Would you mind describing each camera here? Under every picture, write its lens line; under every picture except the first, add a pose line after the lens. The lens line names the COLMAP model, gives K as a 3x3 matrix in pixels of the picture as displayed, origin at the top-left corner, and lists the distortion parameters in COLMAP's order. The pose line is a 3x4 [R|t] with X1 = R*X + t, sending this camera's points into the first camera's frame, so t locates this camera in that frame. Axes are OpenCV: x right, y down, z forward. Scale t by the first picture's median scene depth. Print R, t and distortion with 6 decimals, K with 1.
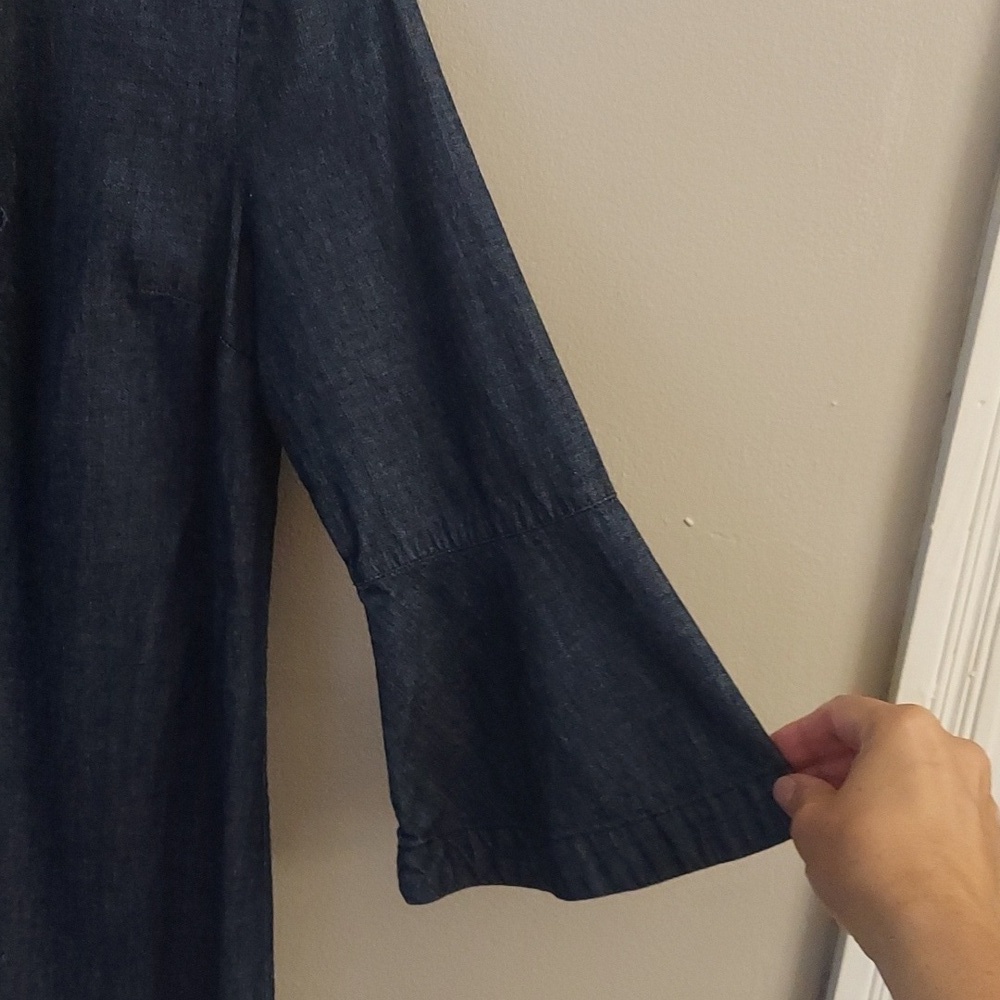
lens RADIAL K [[1662.4, 0, 500.0], [0, 1662.4, 500.0], [0, 0, 1]] dist [0.187842, -0.233279]
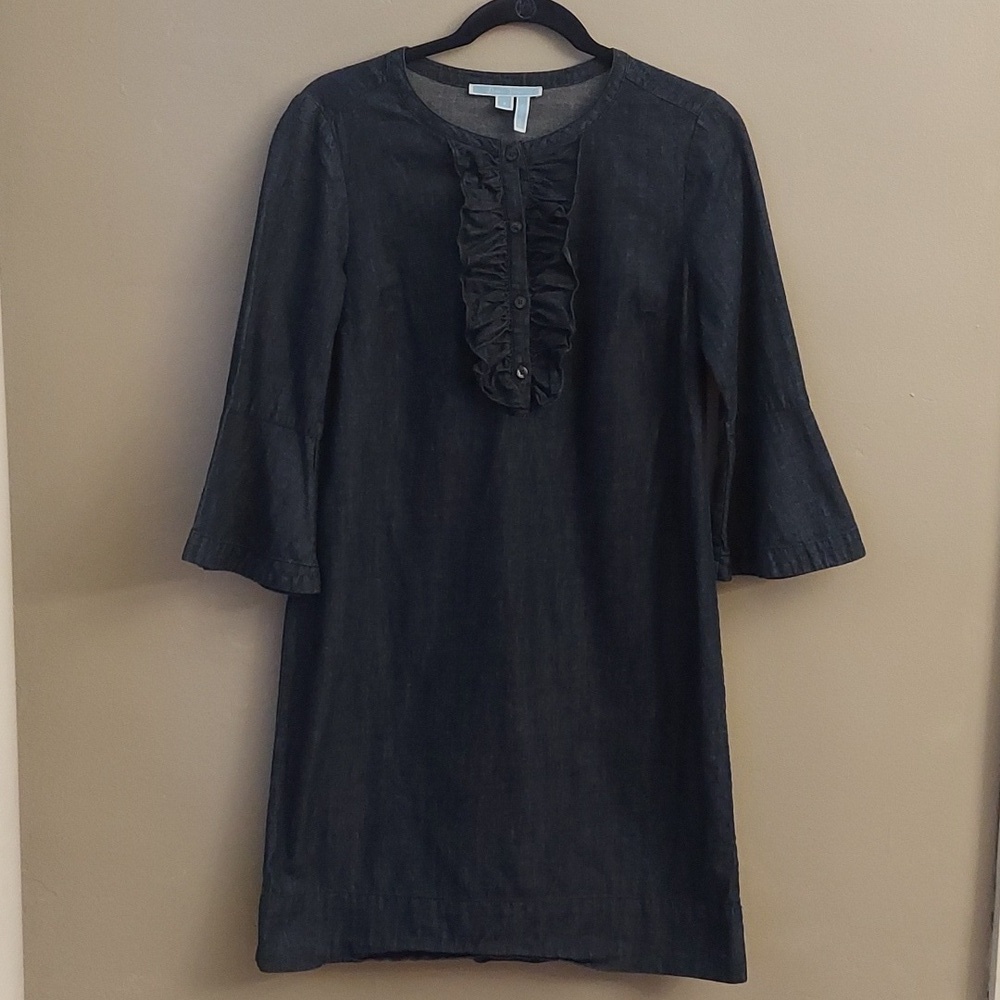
lens RADIAL K [[1662.4, 0, 500.0], [0, 1662.4, 500.0], [0, 0, 1]] dist [0.187842, -0.233279]
pose [[0.991624, -0.112037, 0.064269, -0.553554], [0.118997, 0.985942, -0.117296, 0.340251], [-0.050224, 0.123961, 0.991015, -1.058044]]
